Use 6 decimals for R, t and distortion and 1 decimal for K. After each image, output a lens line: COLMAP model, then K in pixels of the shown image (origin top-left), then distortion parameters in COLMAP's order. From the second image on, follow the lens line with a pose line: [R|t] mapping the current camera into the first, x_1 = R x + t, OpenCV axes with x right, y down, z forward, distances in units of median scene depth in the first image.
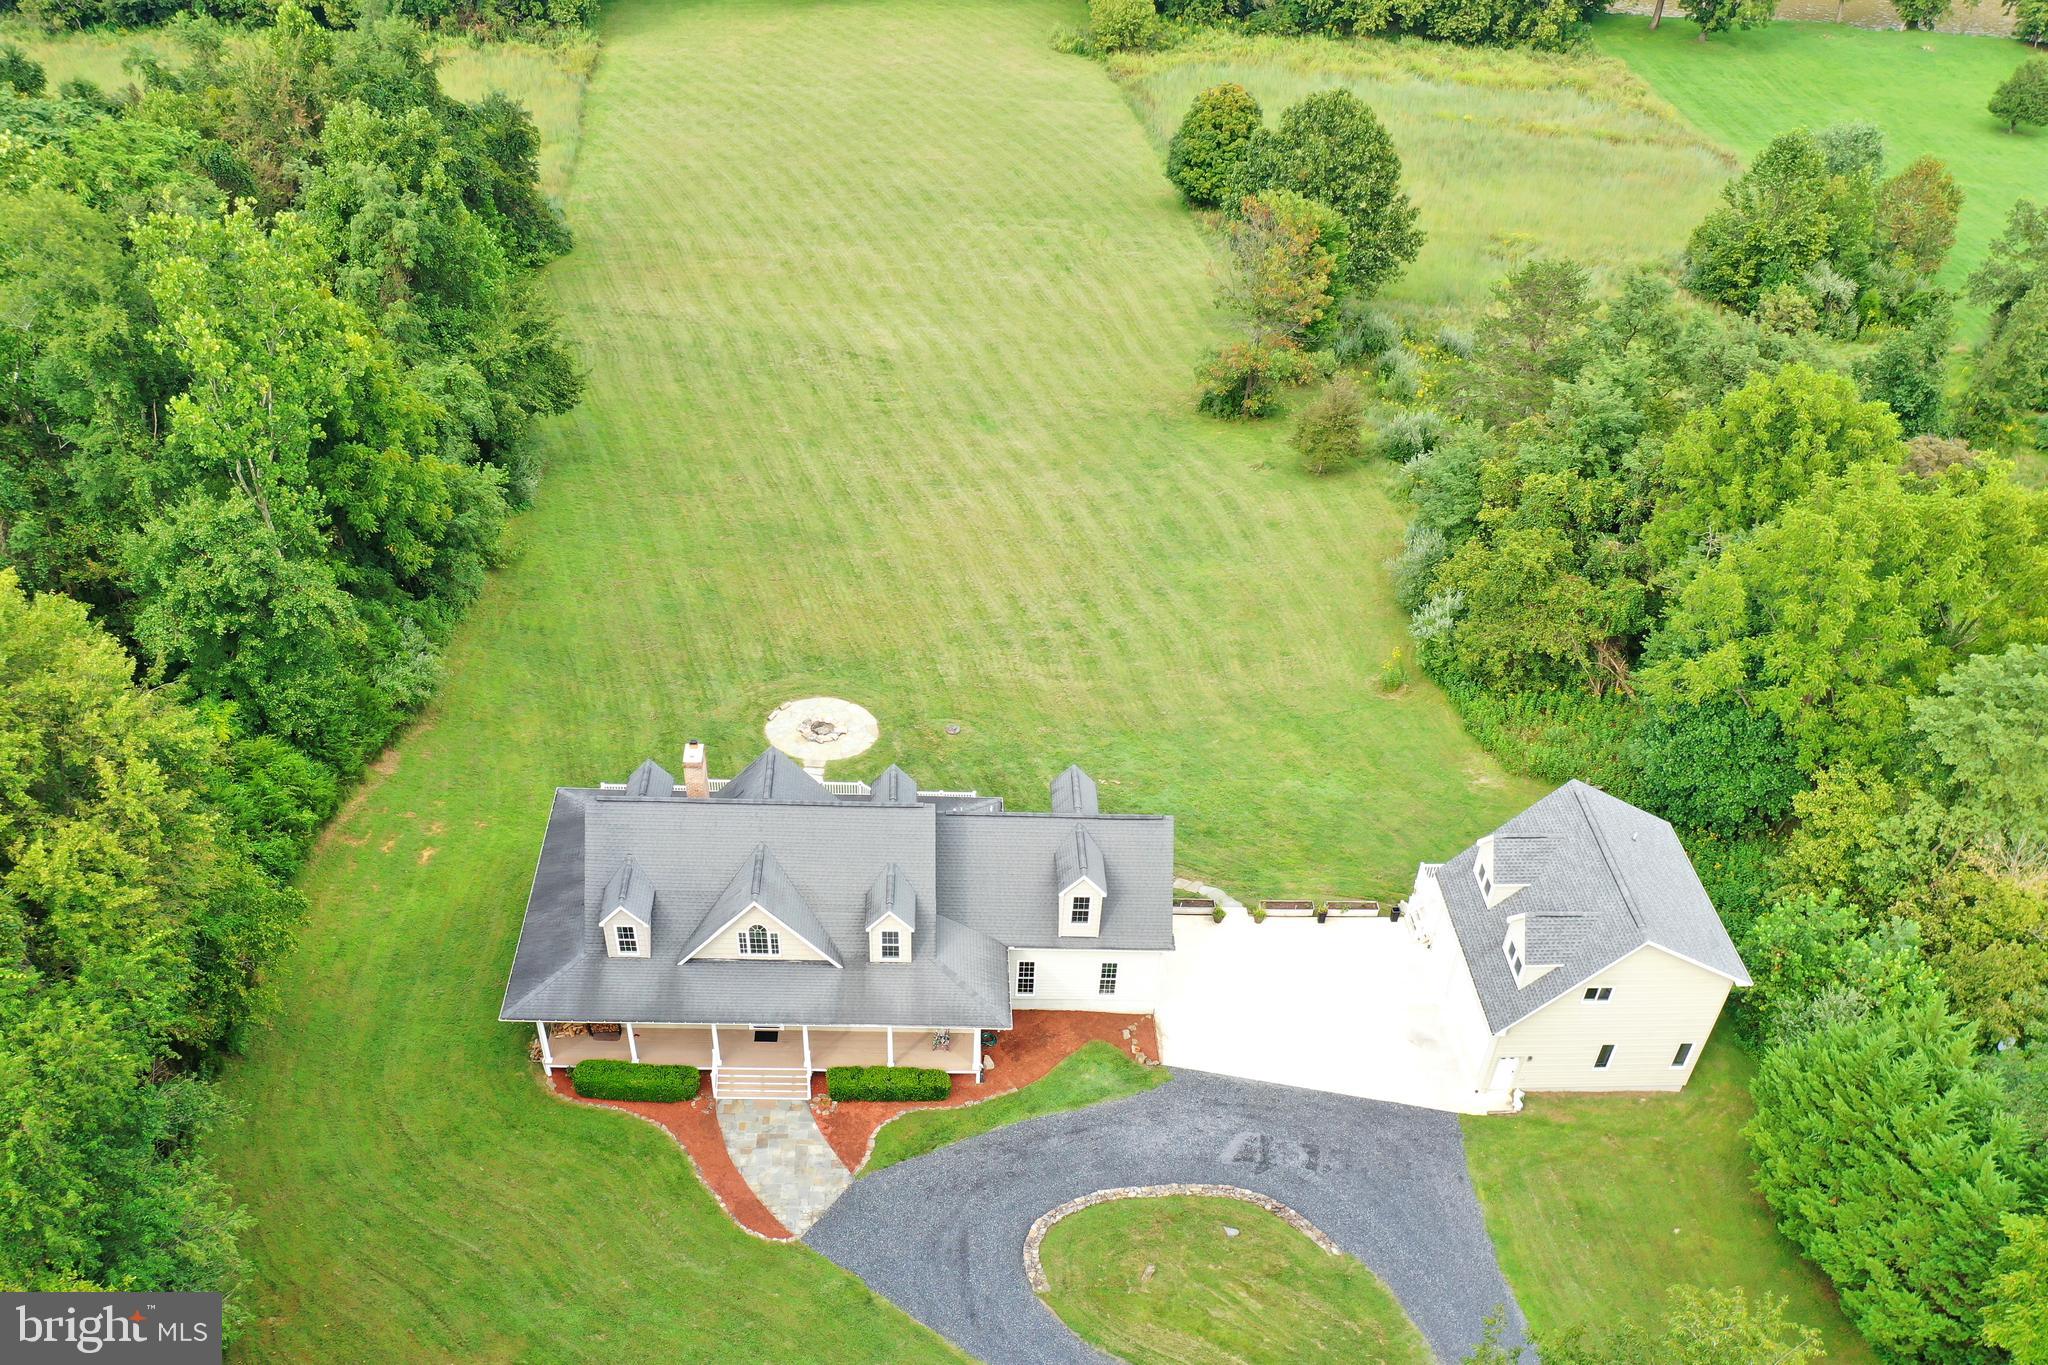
lens RADIAL K [[1711.1, 0, 1029.0], [0, 1711.1, 1142.2], [0, 0, 1]] dist [-0.002160, 0.002068]
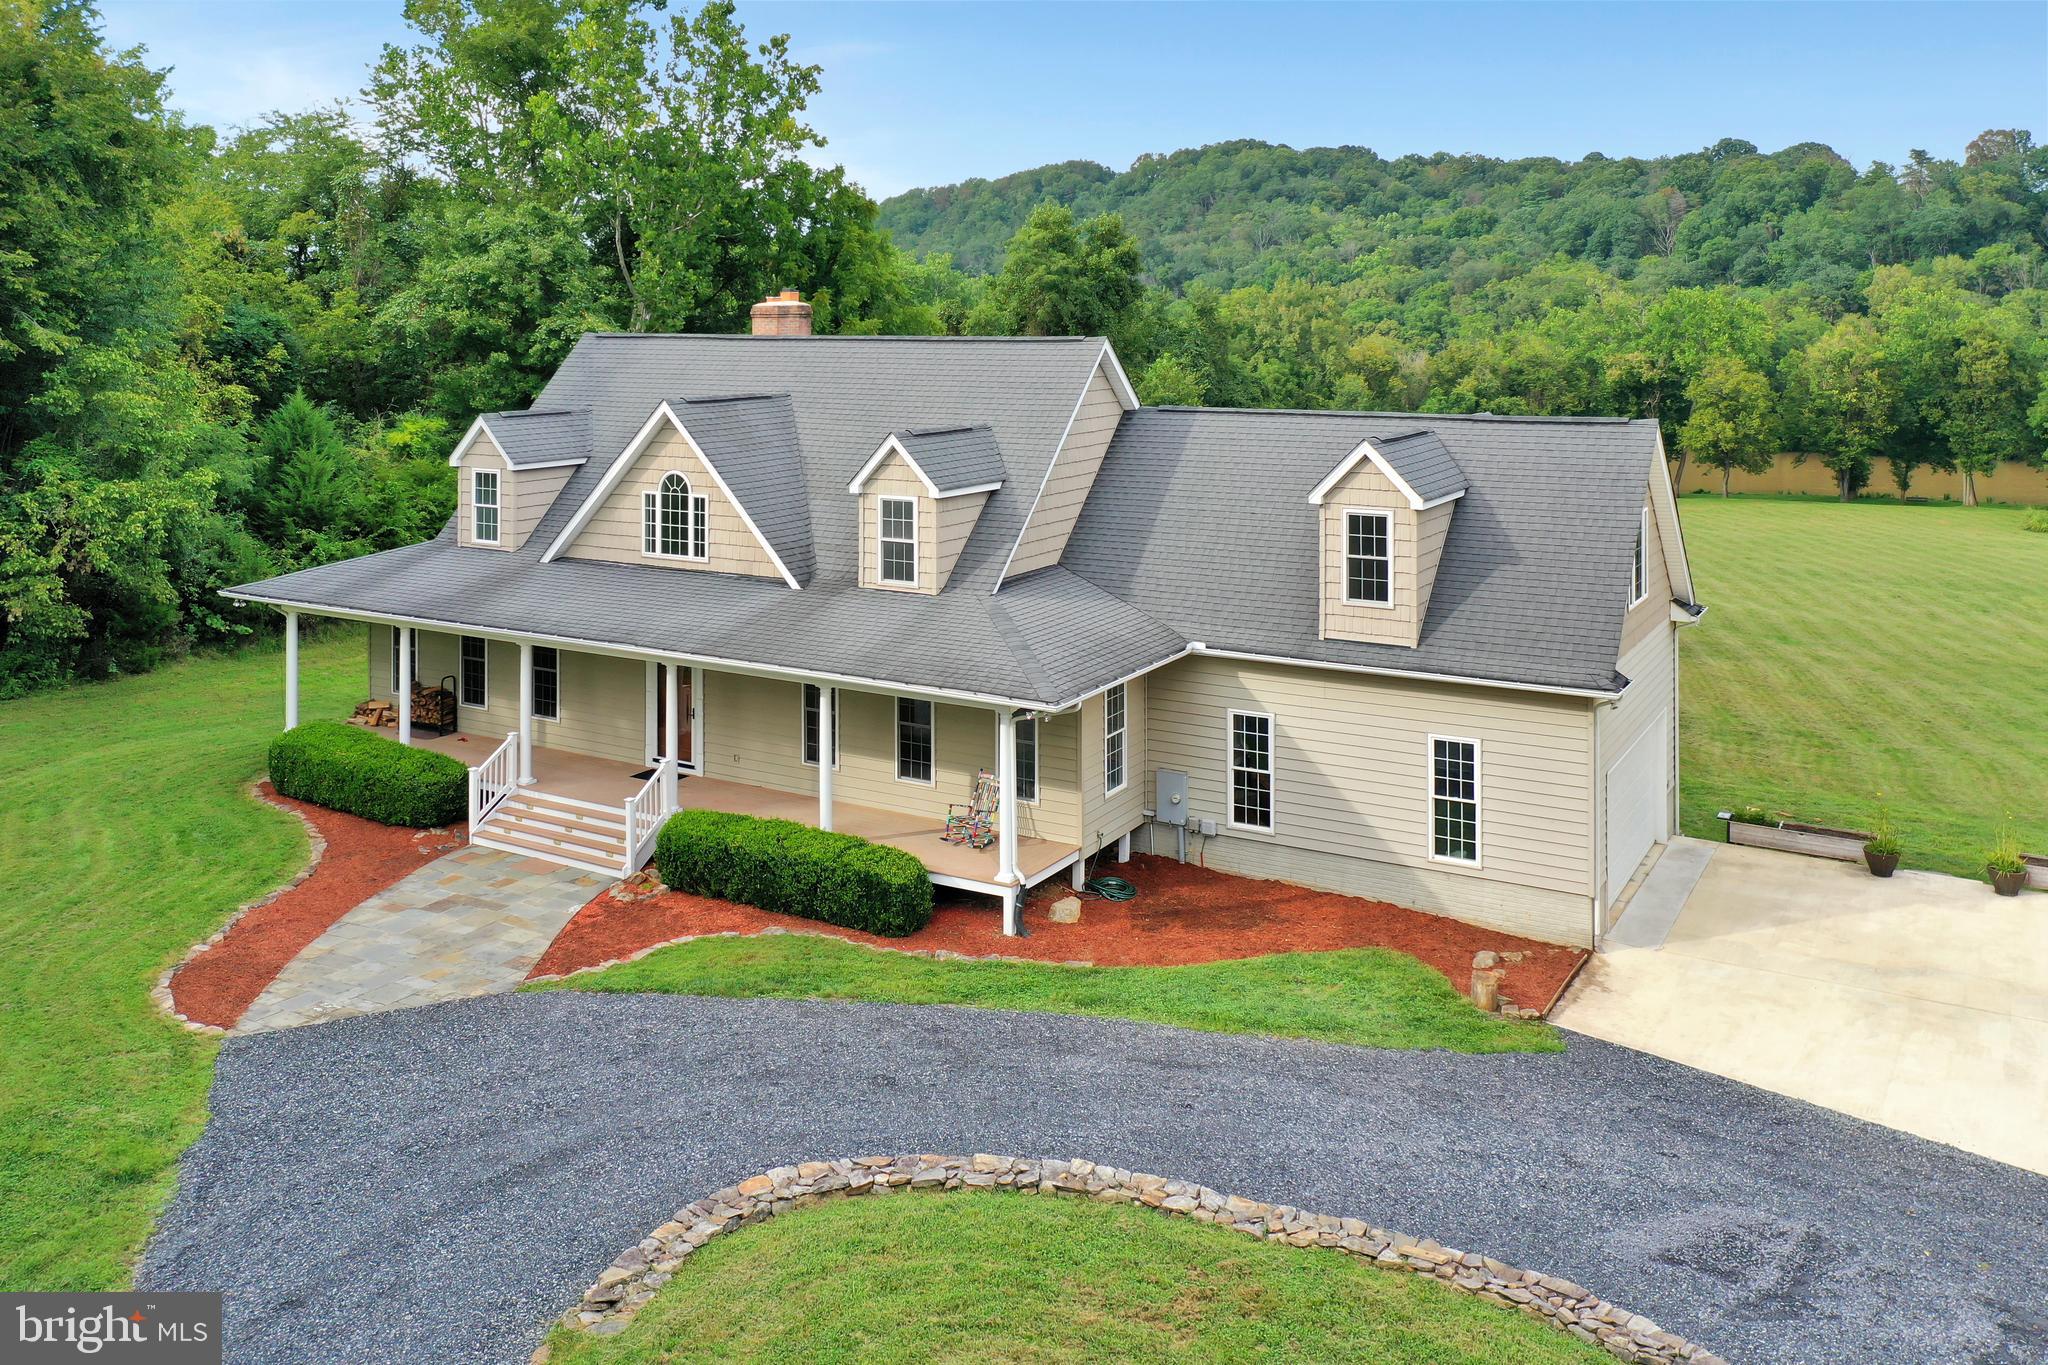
lens RADIAL K [[1701.5, 0, 1020.7], [0, 1701.5, 307.3], [0, 0, 1]] dist [0.002475, -0.011838]
pose [[0.840512, -0.051146, -0.539373, 0.165874], [-0.368677, 0.675504, -0.638569, 0.100242], [0.397009, 0.735580, 0.548913, 0.650797]]
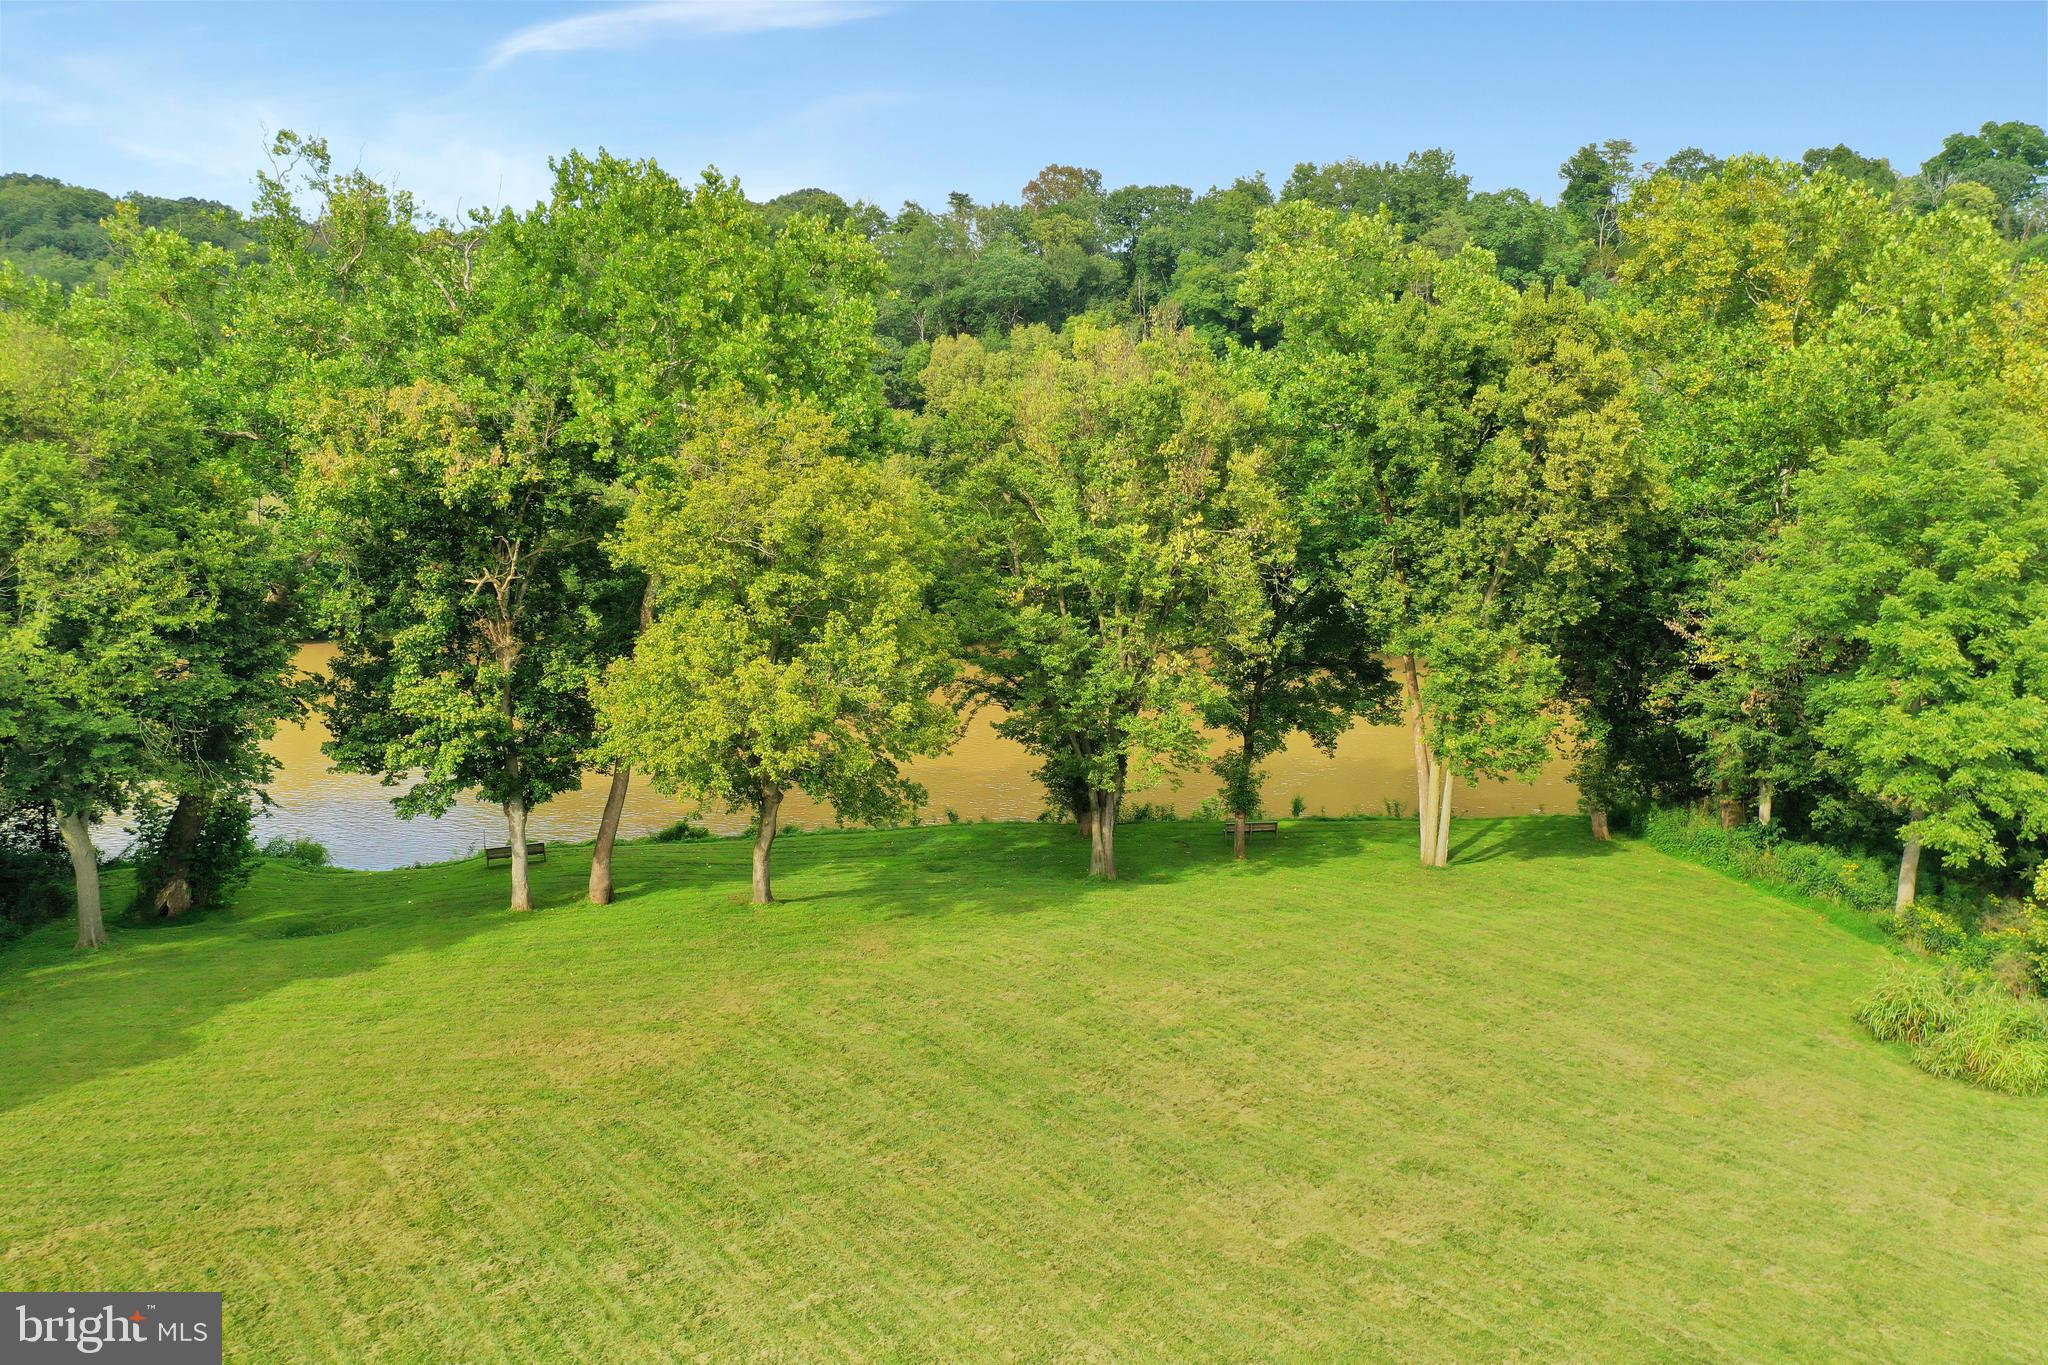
lens RADIAL K [[1606.0, 0, 1022.6], [0, 1606.0, 677.9], [0, 0, 1]] dist [-0.004015, -0.002326]
pose [[0.998867, -0.044929, 0.015663, -0.293232], [0.044507, 0.765866, -0.641458, -1.577399], [0.016825, 0.641428, 0.766999, 2.311315]]
